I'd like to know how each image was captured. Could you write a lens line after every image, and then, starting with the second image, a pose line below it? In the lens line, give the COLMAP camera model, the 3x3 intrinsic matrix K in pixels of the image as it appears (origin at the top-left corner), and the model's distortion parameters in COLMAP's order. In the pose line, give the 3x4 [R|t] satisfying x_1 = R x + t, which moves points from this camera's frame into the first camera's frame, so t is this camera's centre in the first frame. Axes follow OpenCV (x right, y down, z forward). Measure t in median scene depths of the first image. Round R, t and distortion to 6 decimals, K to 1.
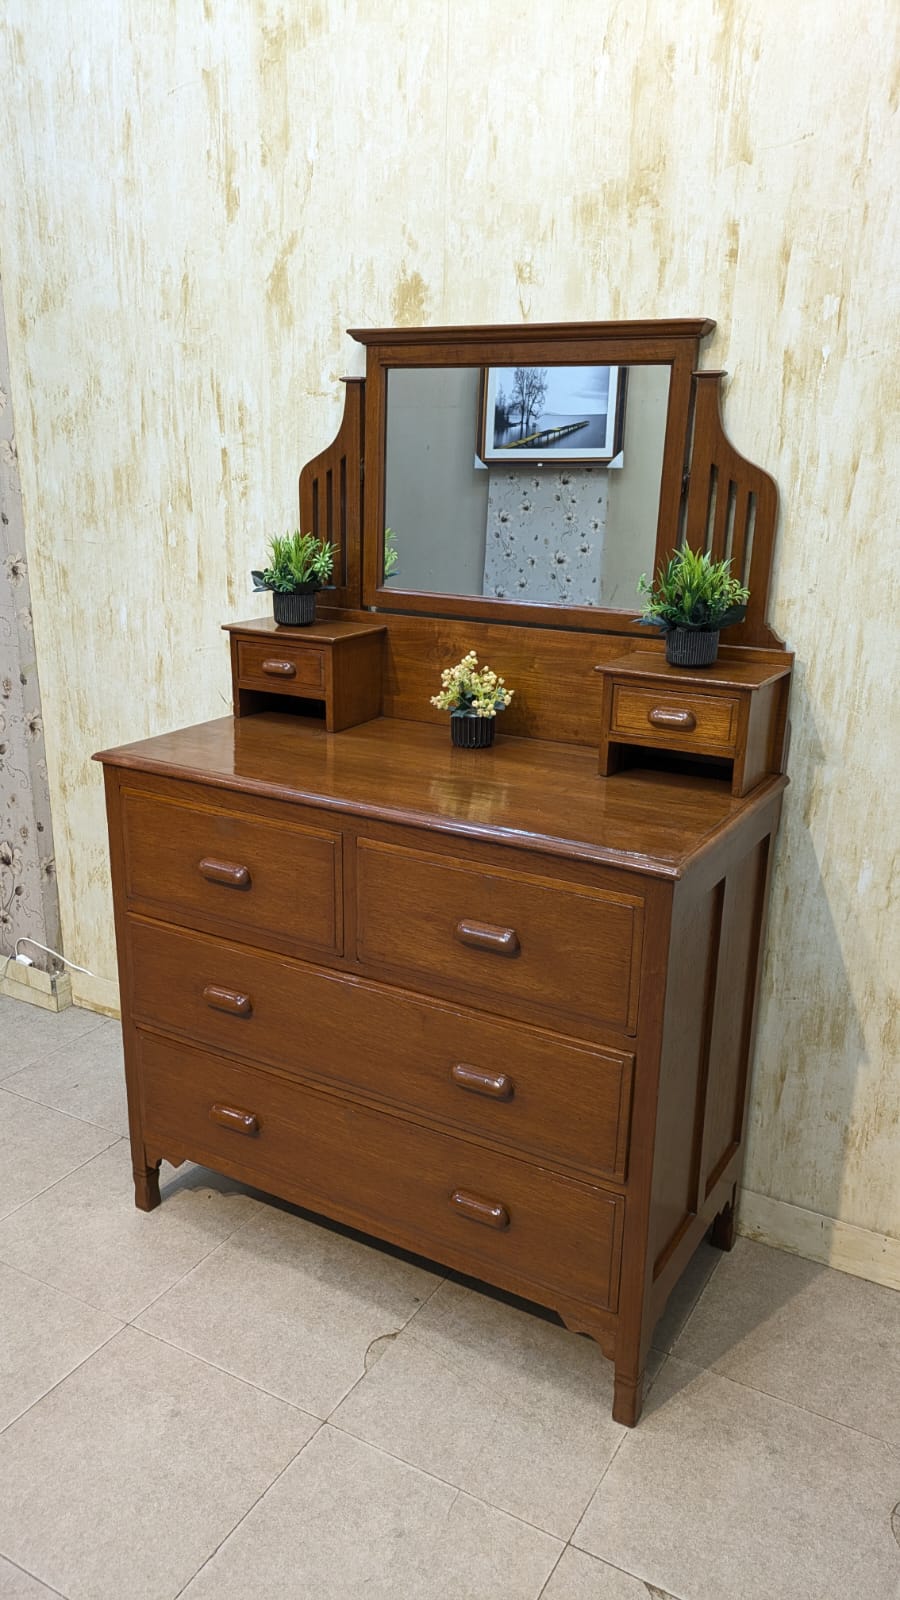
lens RADIAL K [[1187.5, 0, 439.2], [0, 1187.5, 809.1], [0, 0, 1]] dist [0.059697, -0.061700]
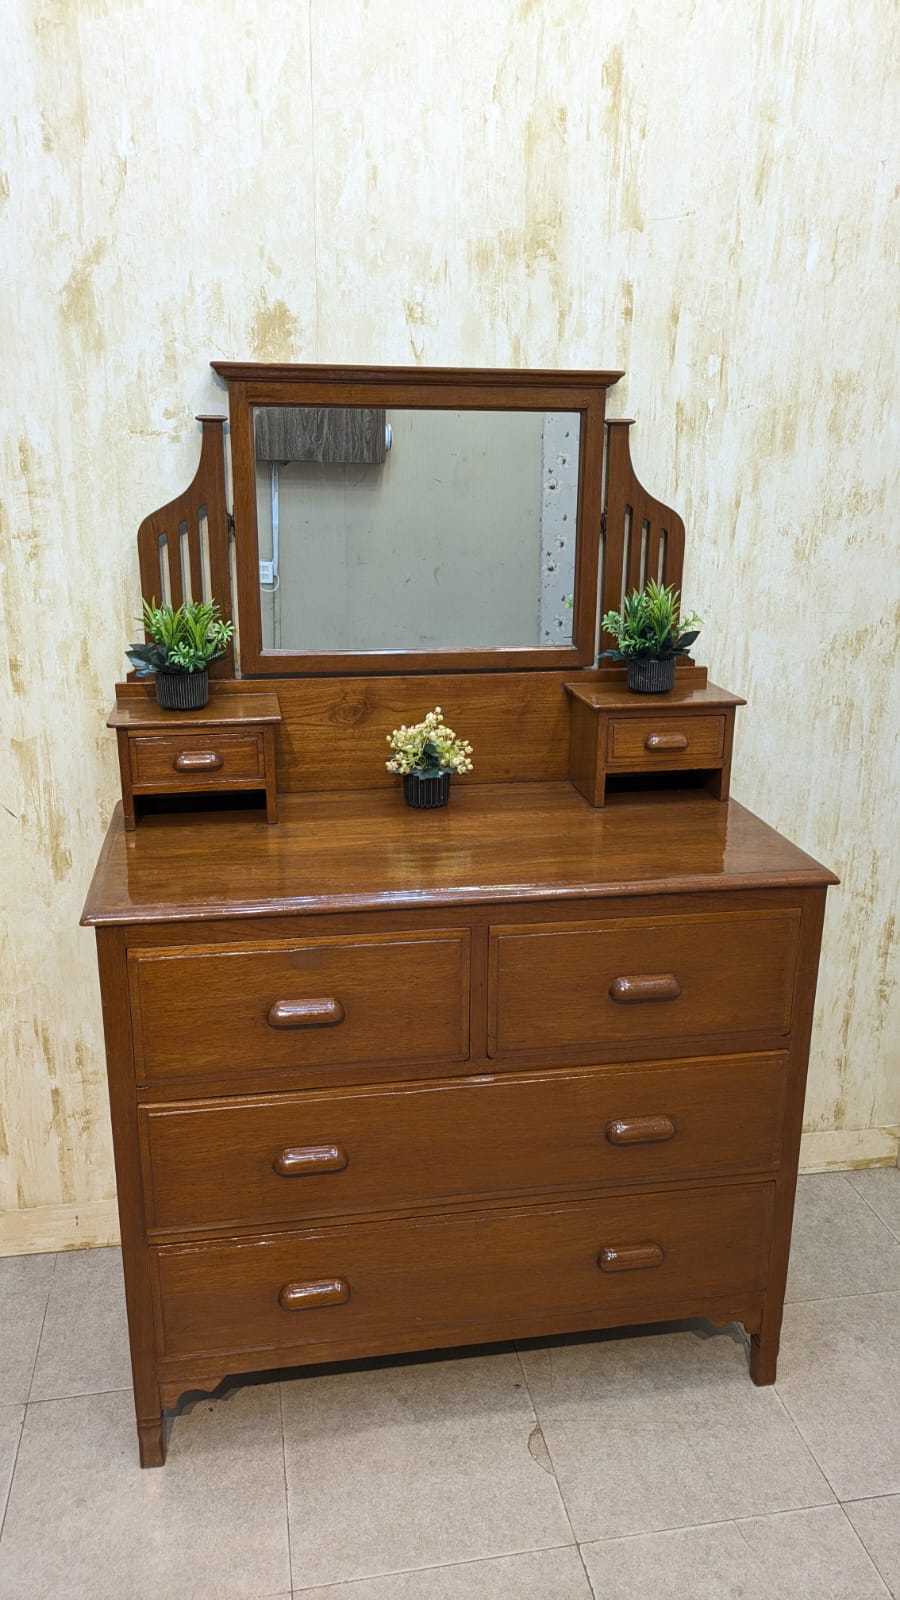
lens RADIAL K [[1187.5, 0, 454.5], [0, 1187.5, 792.3], [0, 0, 1]] dist [0.059697, -0.061700]
pose [[0.758485, -0.197226, 0.621130, -0.575993], [0.197311, 0.977870, 0.069557, -0.132712], [-0.621103, 0.069798, 0.780614, 0.260490]]
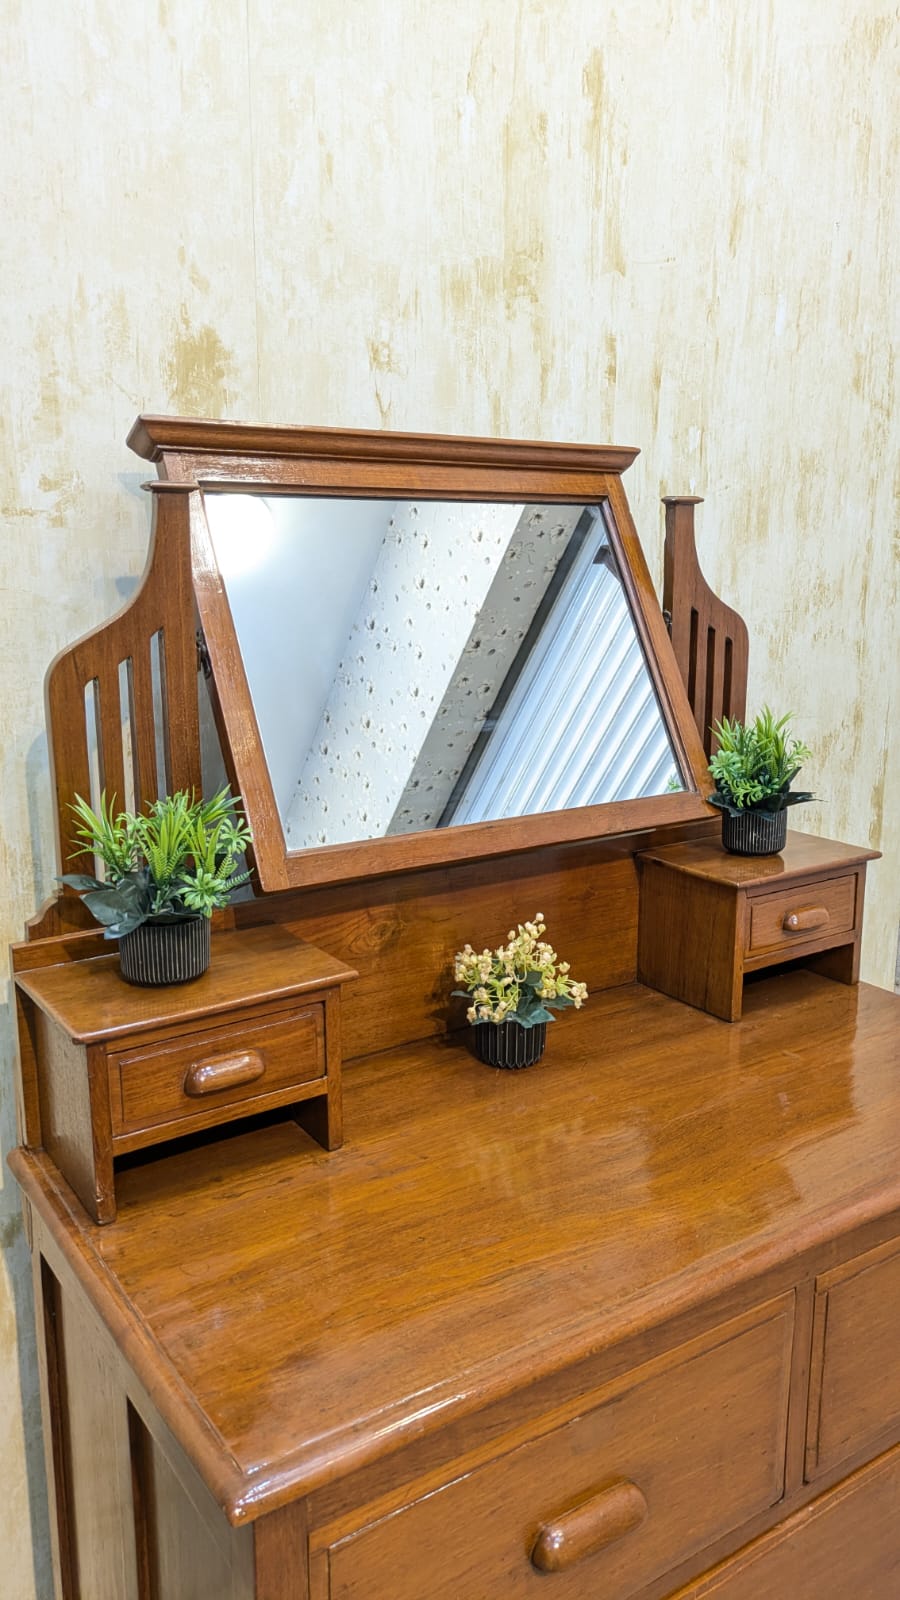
lens RADIAL K [[1187.5, 0, 456.3], [0, 1187.5, 781.6], [0, 0, 1]] dist [0.059697, -0.061700]
pose [[0.445911, -0.190744, 0.874517, -0.575620], [0.270392, 0.960089, 0.071537, -0.244207], [-0.853260, 0.204564, 0.479689, 0.675432]]
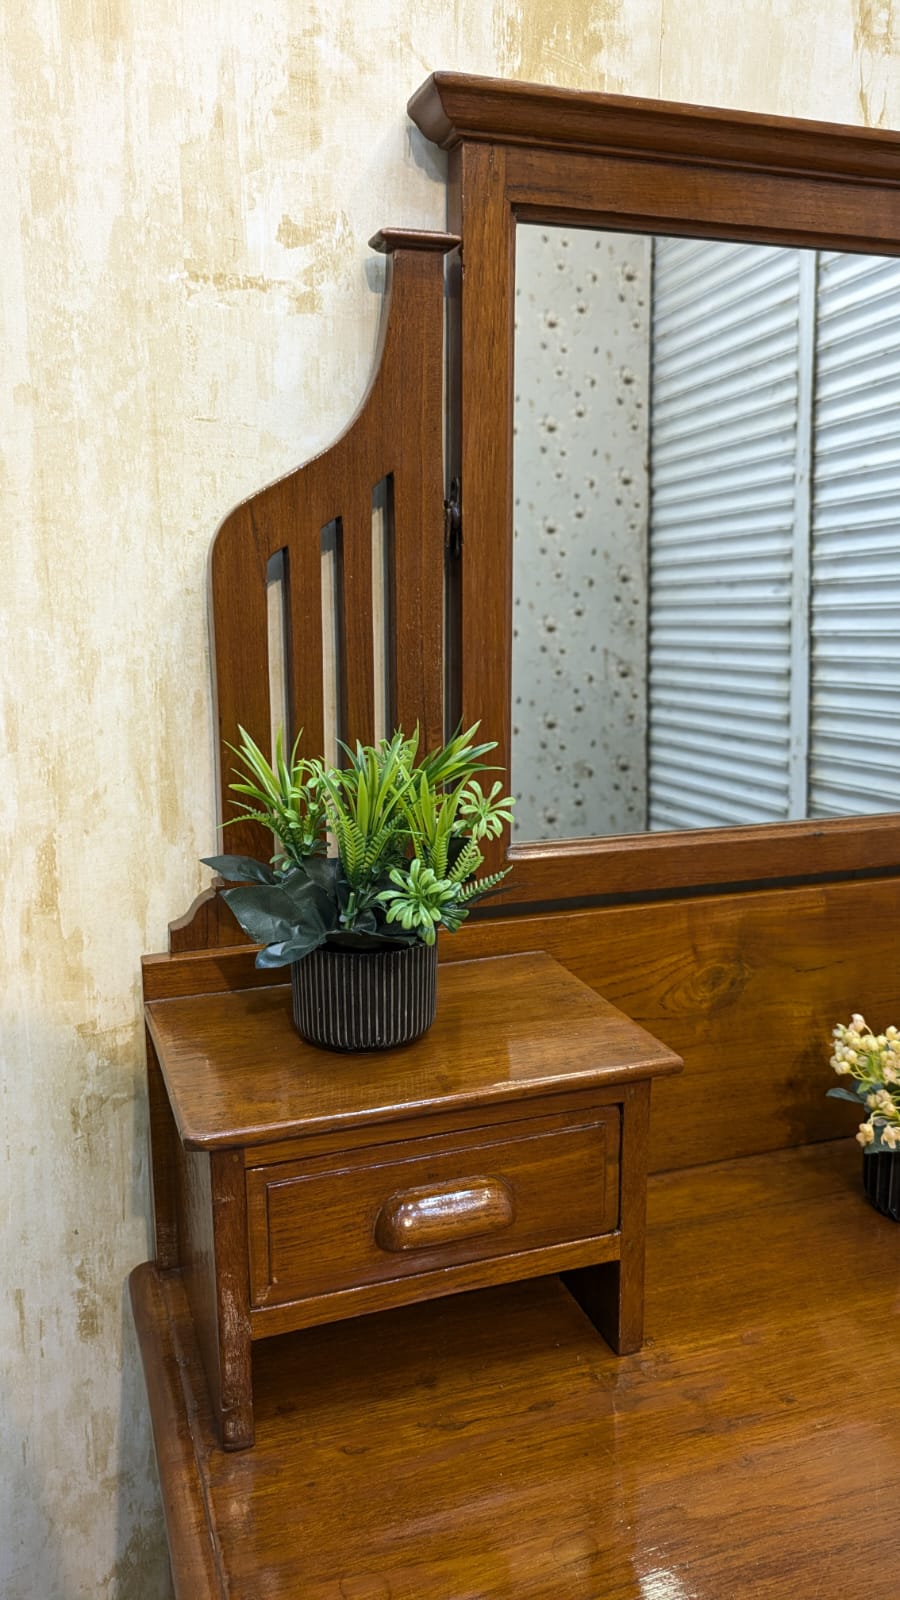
lens RADIAL K [[1190.4, 0, 429.2], [0, 1190.4, 772.2], [0, 0, 1]] dist [0.046993, -0.046713]
pose [[0.652279, -0.158934, 0.741129, -0.359433], [0.235452, 0.971885, 0.001194, -0.241877], [-0.720482, 0.173722, 0.671361, 0.882836]]
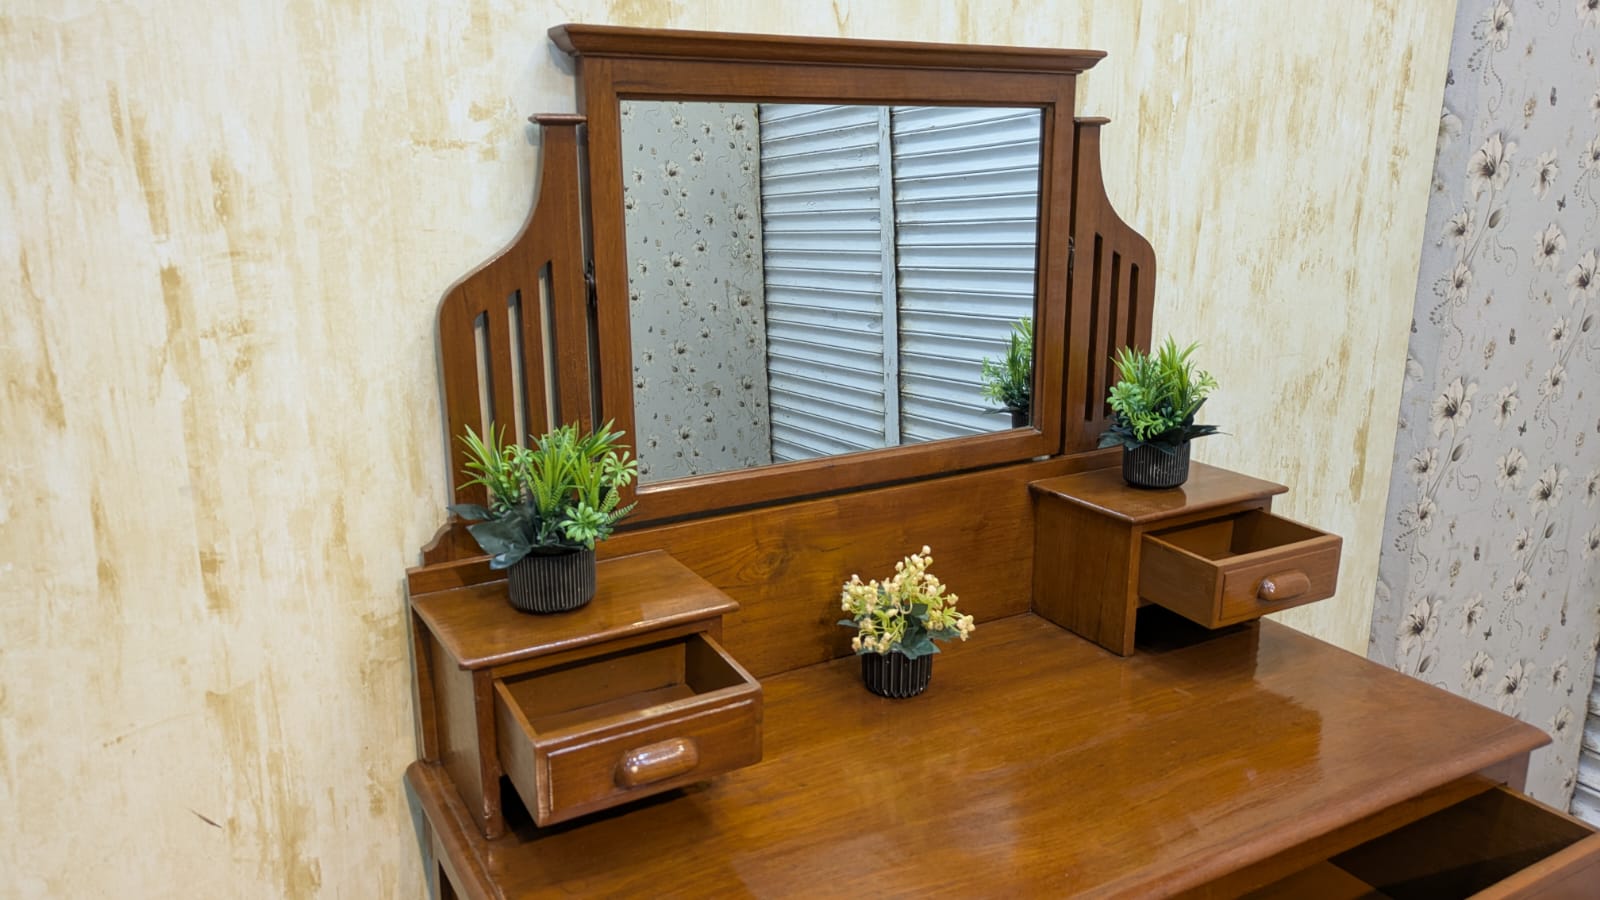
lens RADIAL K [[1187.5, 0, 794.9], [0, 1187.5, 457.4], [0, 0, 1]] dist [0.059697, -0.061700]
pose [[0.494061, -0.236902, 0.836529, -0.532413], [0.268921, 0.956618, 0.112084, -0.273186], [-0.826792, 0.169584, 0.536335, 0.725887]]
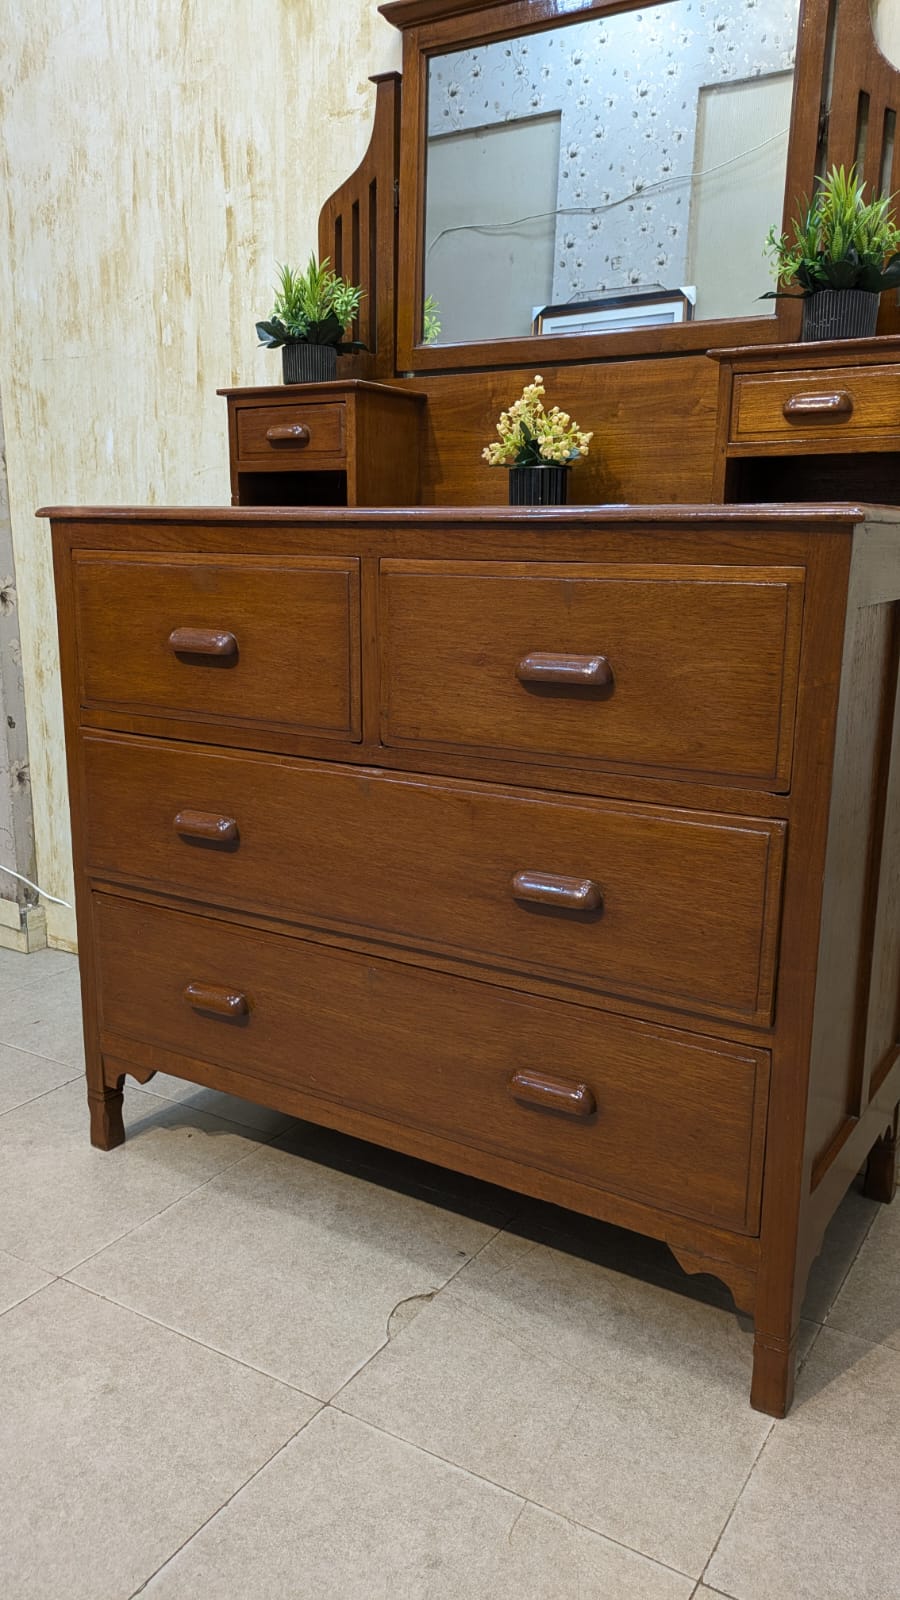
lens RADIAL K [[1187.5, 0, 460.6], [0, 1187.5, 801.2], [0, 0, 1]] dist [0.059697, -0.061700]
pose [[0.999767, 0.001538, -0.021522, -0.004636], [-0.003393, 0.996251, -0.086448, 0.207634], [0.021308, 0.086501, 0.996024, 0.267532]]
